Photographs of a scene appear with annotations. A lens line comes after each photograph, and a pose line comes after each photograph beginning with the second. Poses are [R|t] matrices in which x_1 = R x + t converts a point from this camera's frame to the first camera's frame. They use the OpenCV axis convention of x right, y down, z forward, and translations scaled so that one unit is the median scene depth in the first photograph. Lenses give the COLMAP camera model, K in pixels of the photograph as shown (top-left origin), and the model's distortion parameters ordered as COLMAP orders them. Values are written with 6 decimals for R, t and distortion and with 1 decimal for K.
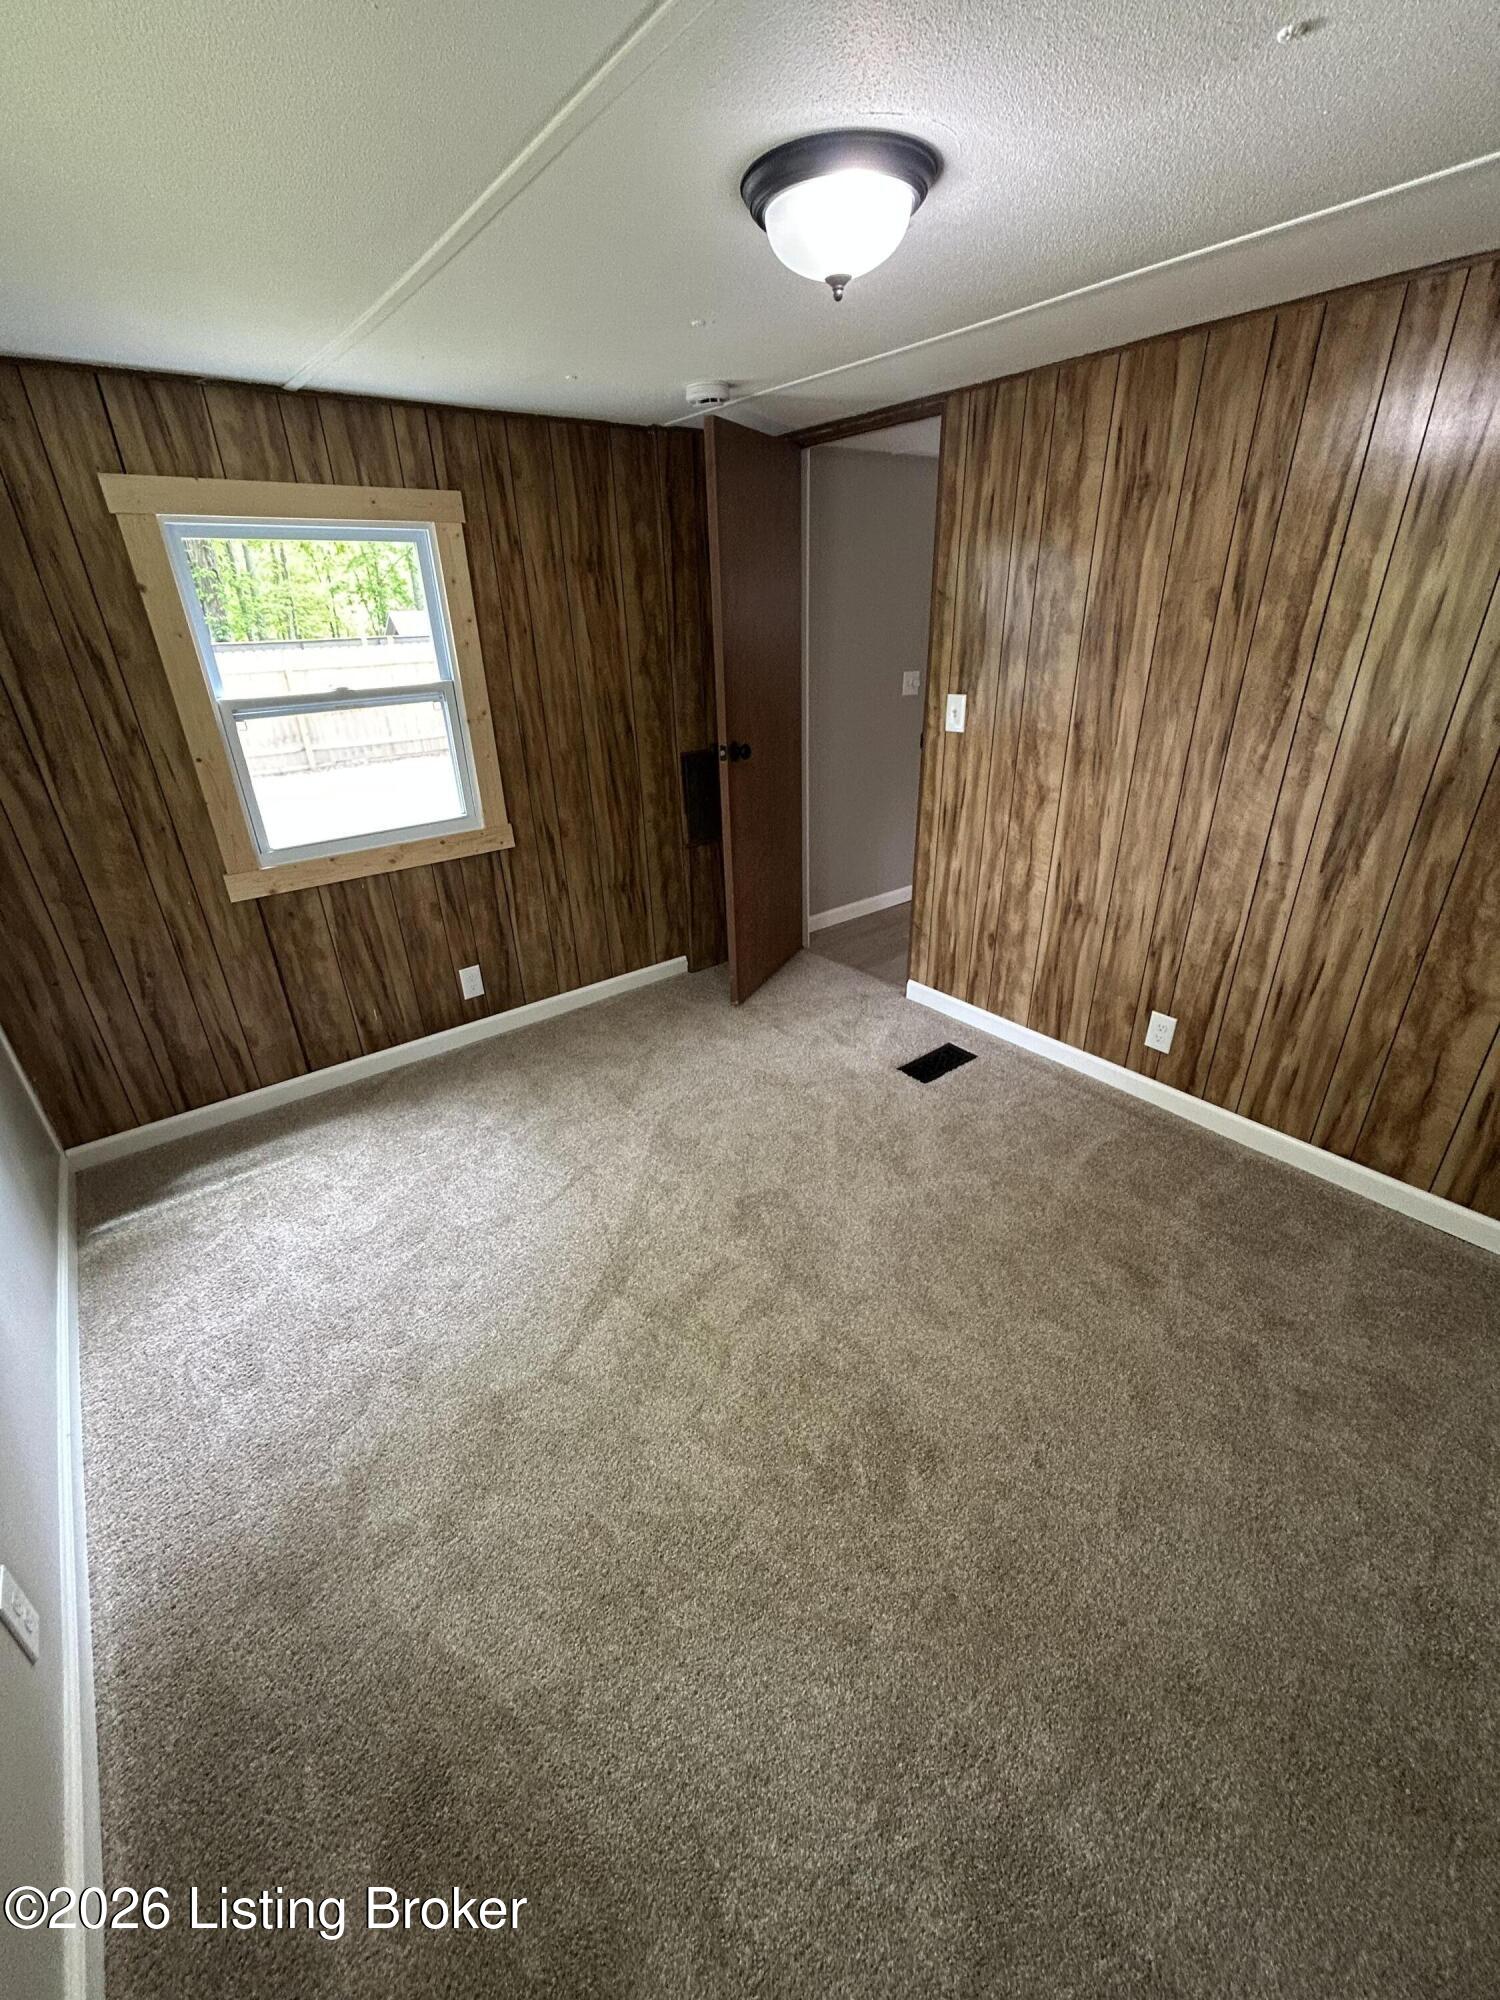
lens RADIAL K [[815.8, 0, 745.2], [0, 815.8, 990.5], [0, 0, 1]] dist [-0.007069, 0.007197]
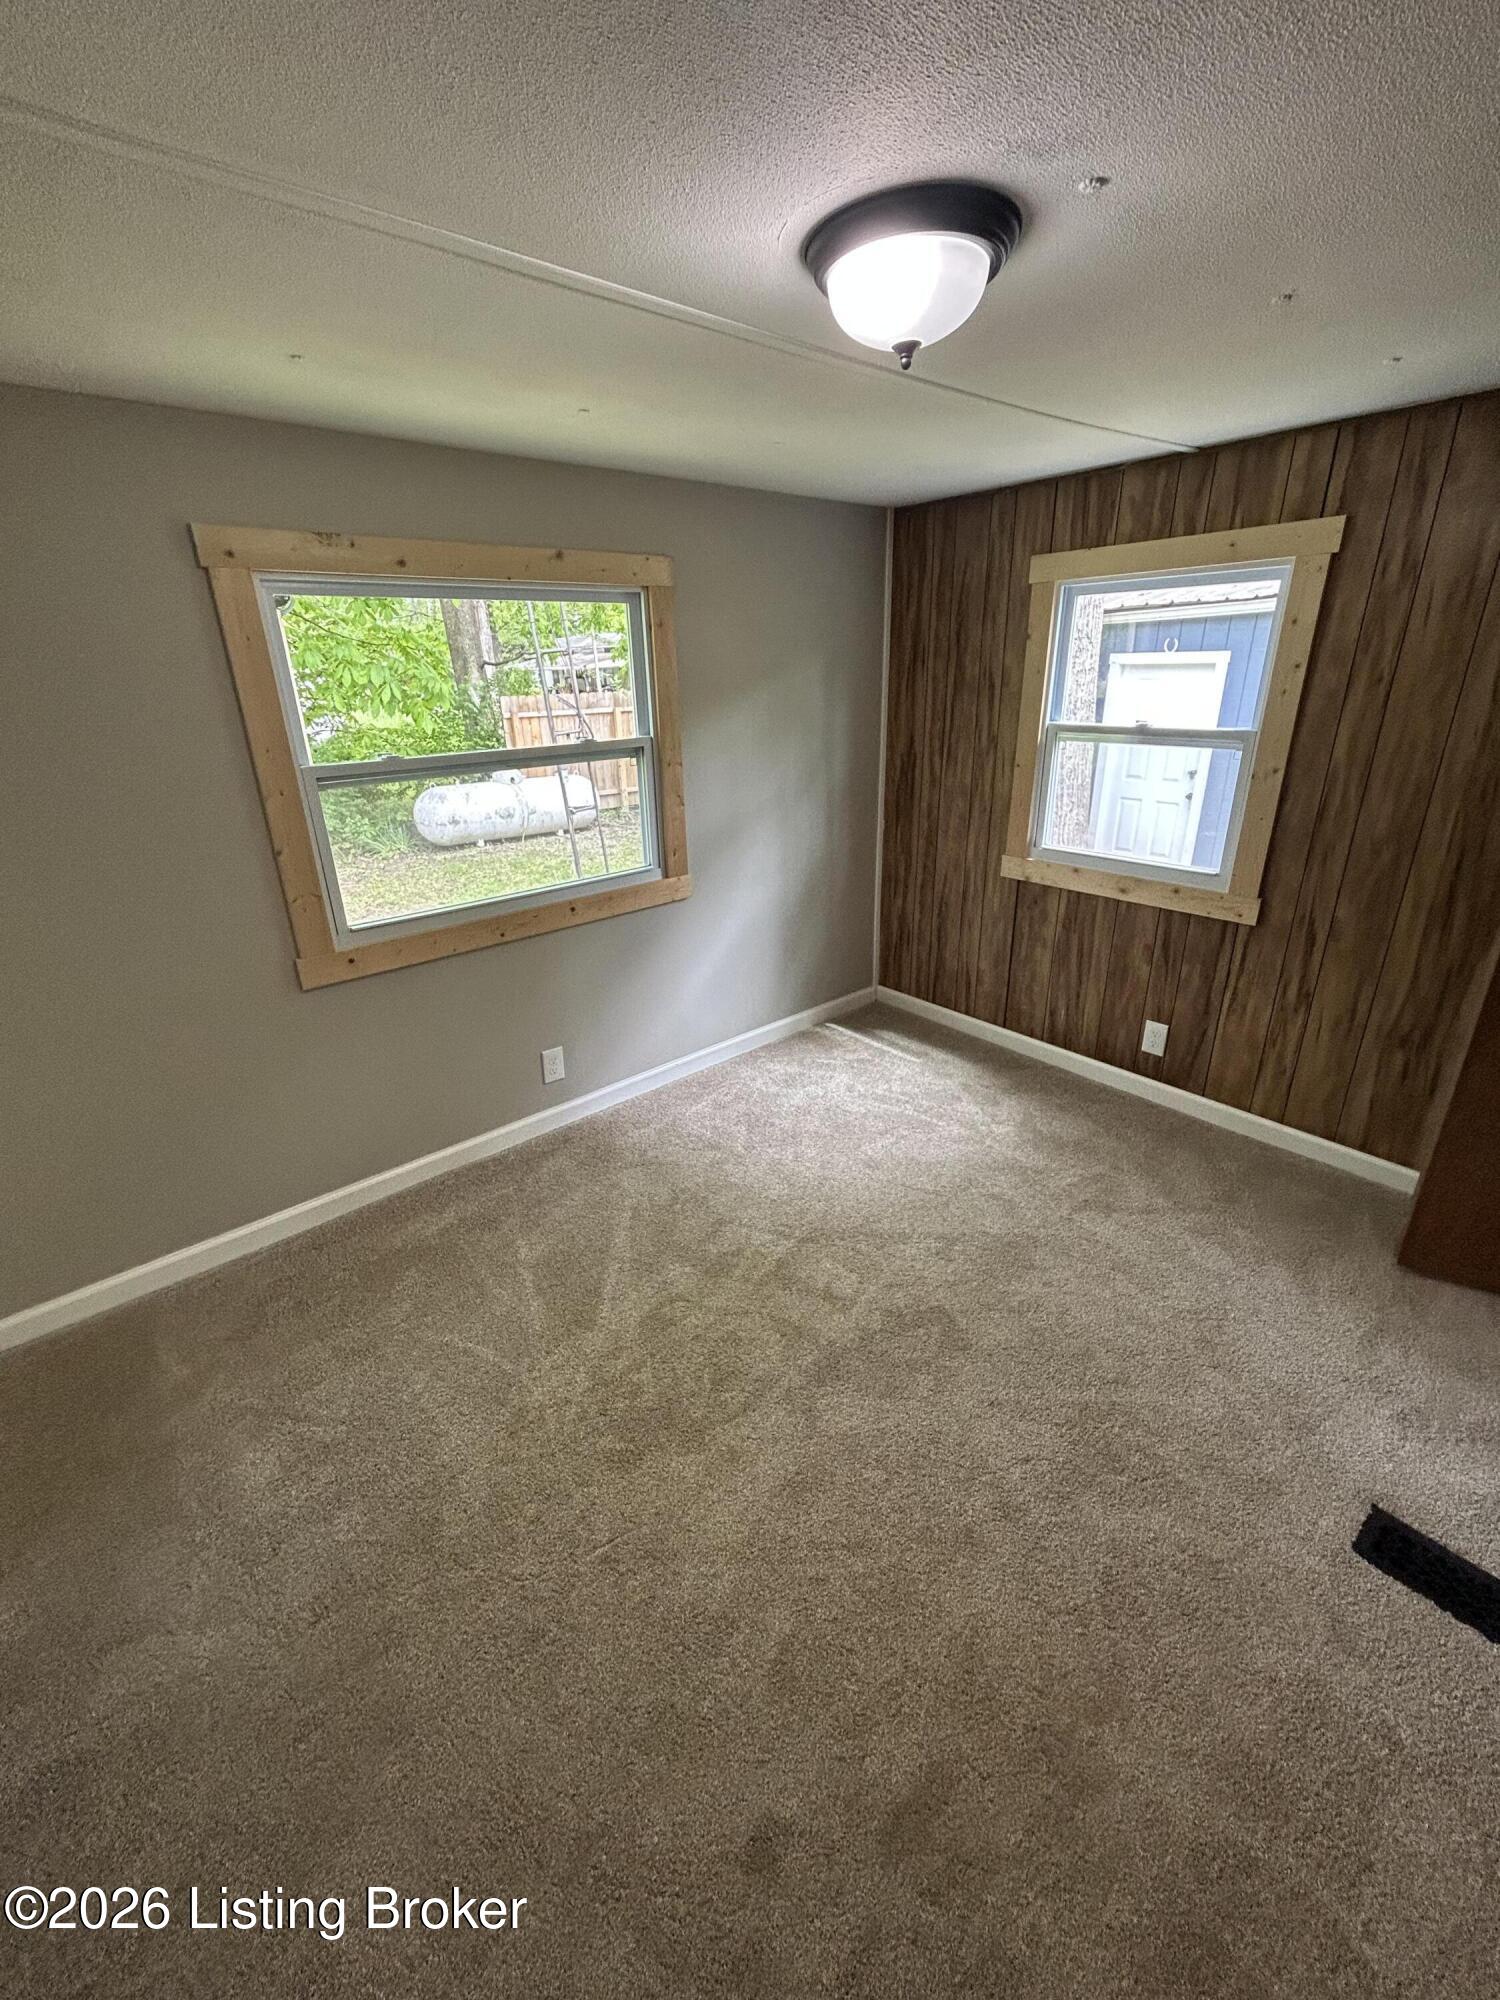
lens RADIAL K [[815.8, 0, 745.2], [0, 815.8, 990.5], [0, 0, 1]] dist [-0.007069, 0.007197]
pose [[0.043202, 0.402628, -0.914344, 0.602581], [-0.401193, 0.845157, 0.353206, -0.248088], [0.914974, 0.351569, 0.198044, 0.440984]]
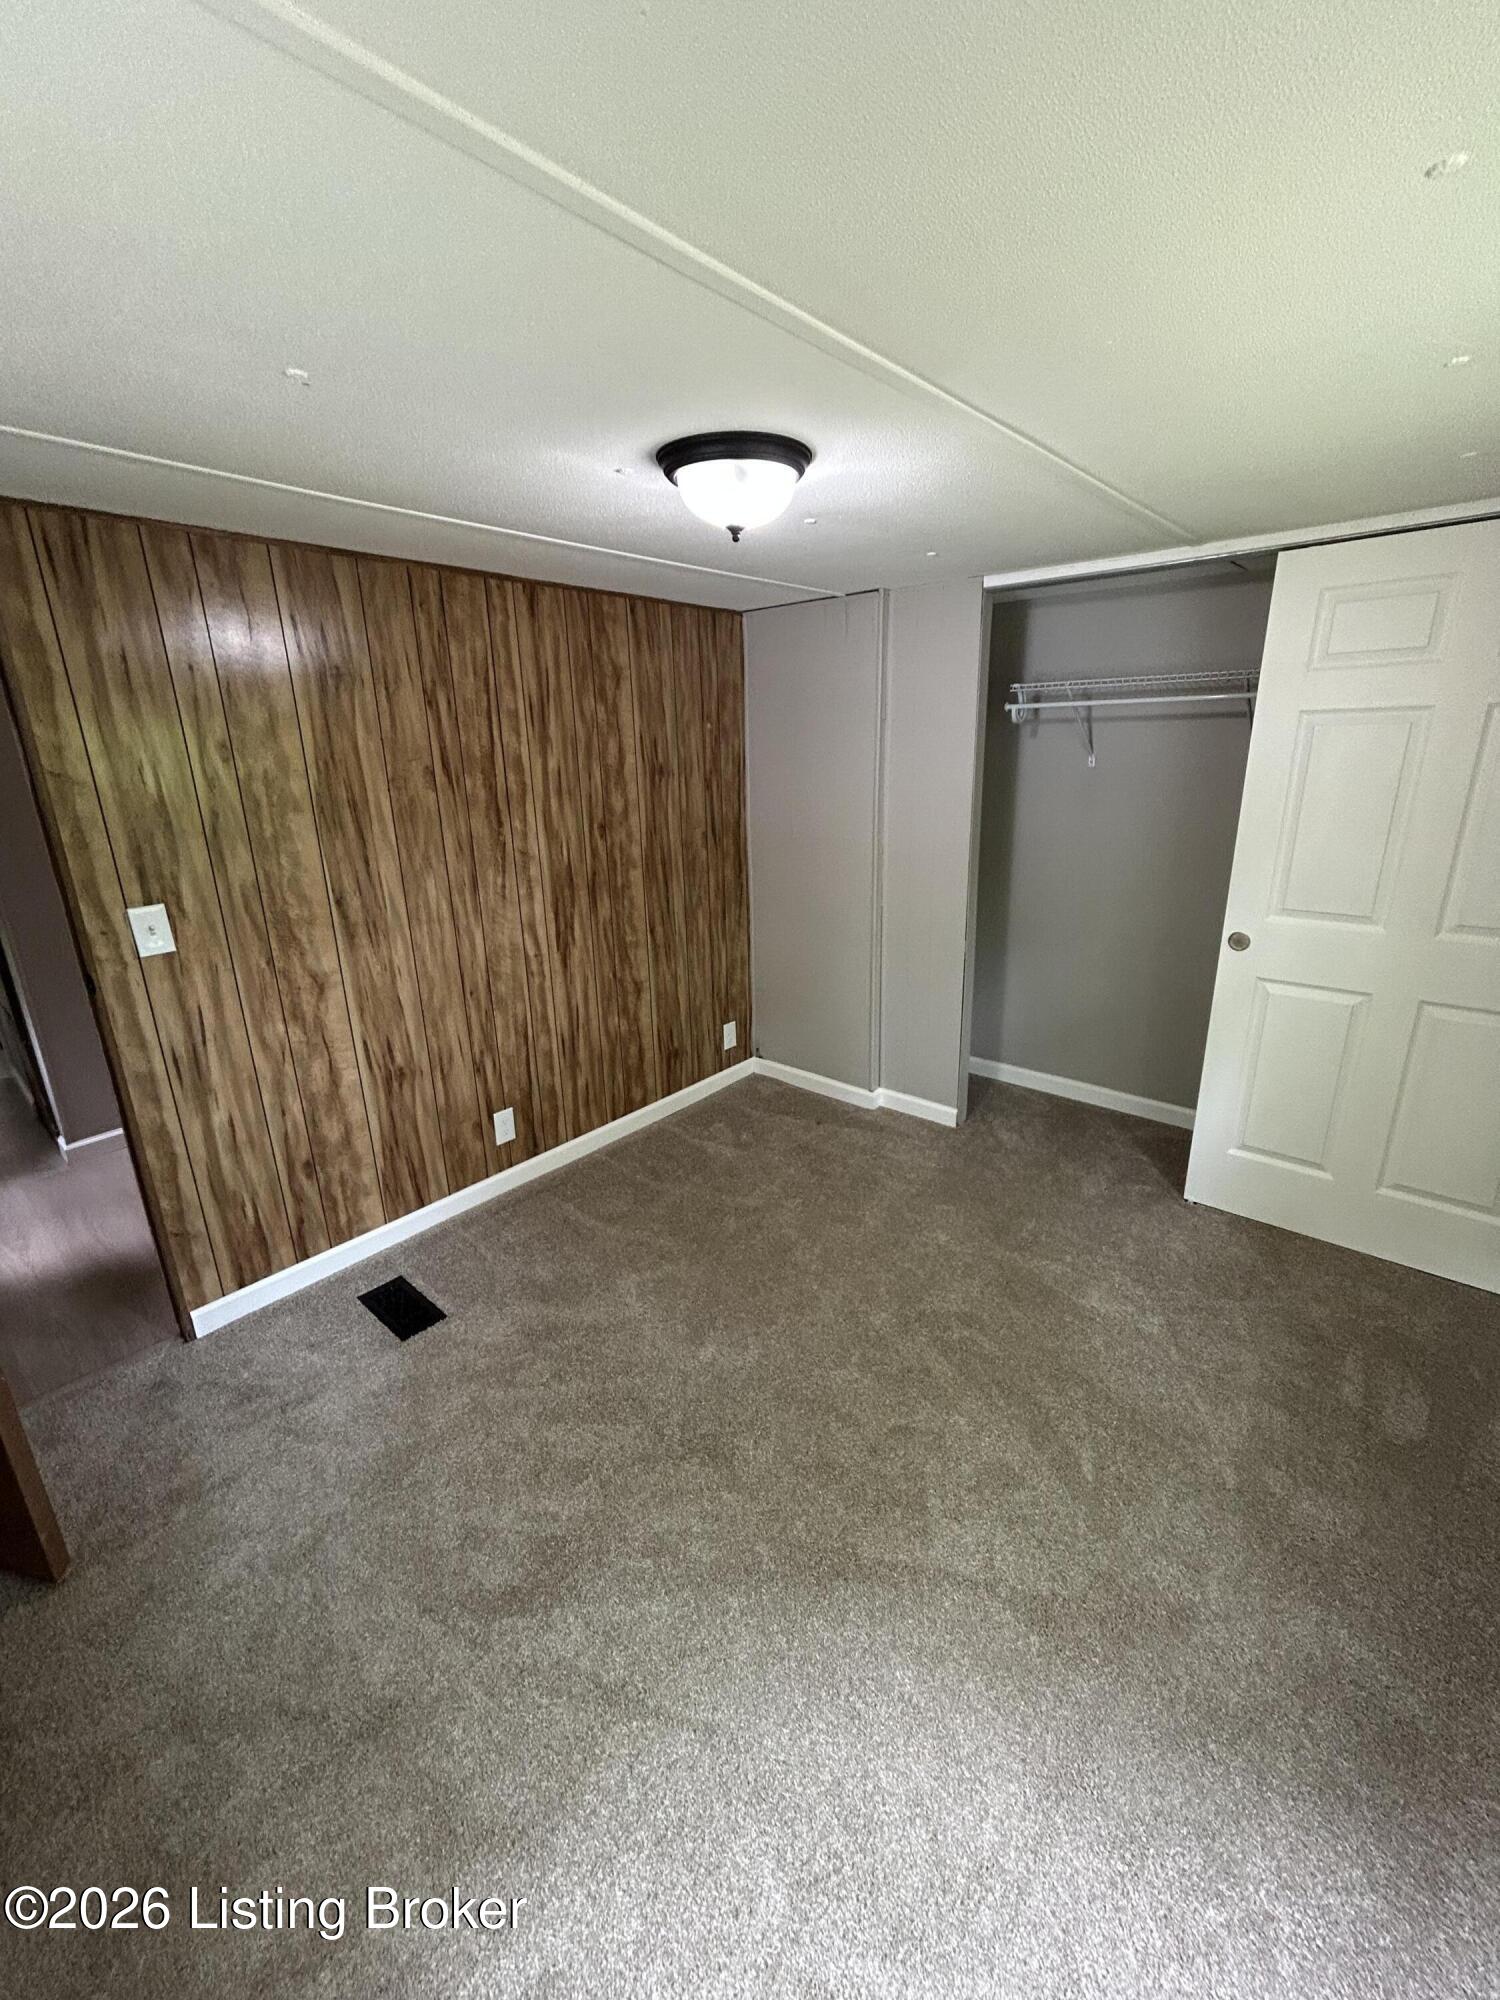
lens RADIAL K [[815.8, 0, 745.2], [0, 815.8, 990.5], [0, 0, 1]] dist [-0.007069, 0.007197]
pose [[-0.190619, -0.255333, 0.947876, -0.600876], [0.444421, 0.838516, 0.315247, -0.323954], [-0.875302, 0.481349, -0.046362, 0.672552]]
